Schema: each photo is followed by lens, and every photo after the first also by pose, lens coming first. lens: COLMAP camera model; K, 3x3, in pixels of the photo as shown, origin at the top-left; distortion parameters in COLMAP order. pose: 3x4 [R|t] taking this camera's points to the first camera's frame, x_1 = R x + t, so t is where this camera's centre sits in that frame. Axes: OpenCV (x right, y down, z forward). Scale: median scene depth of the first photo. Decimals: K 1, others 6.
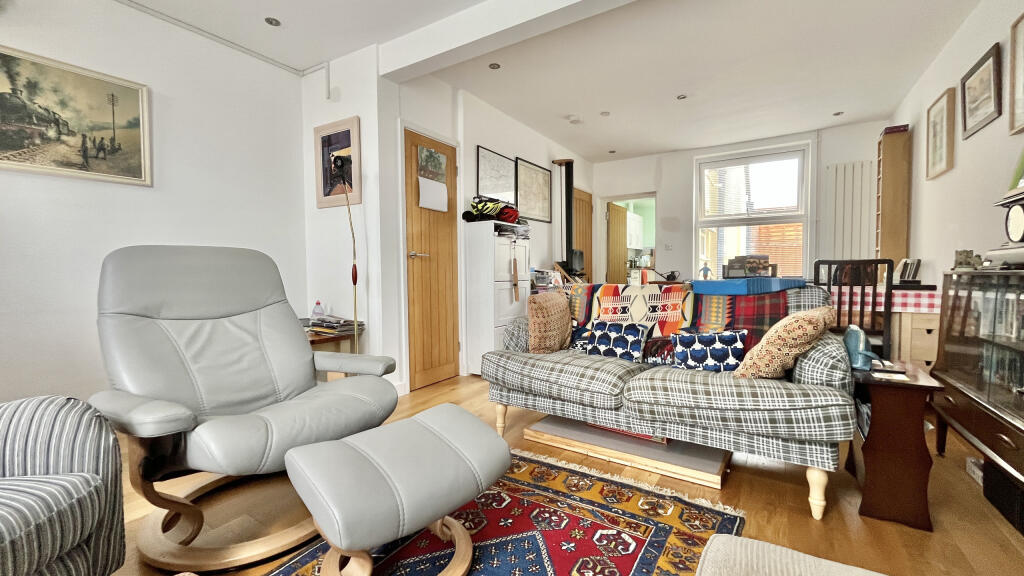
lens RADIAL K [[419.1, 0, 513.0], [0, 419.1, 287.5], [0, 0, 1]] dist [-0.001386, -0.000376]
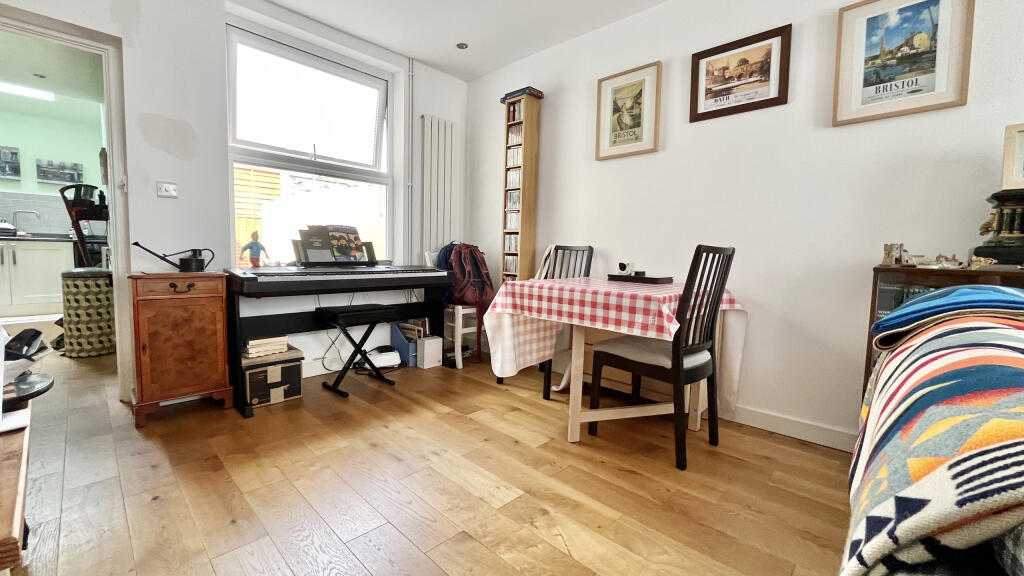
lens RADIAL K [[419.1, 0, 511.0], [0, 419.1, 284.7], [0, 0, 1]] dist [-0.001386, -0.000376]
pose [[0.204332, -0.060686, 0.977019, 0.029704], [0.010033, 0.998154, 0.059900, -0.026578], [-0.978850, -0.002437, 0.204564, 0.633799]]
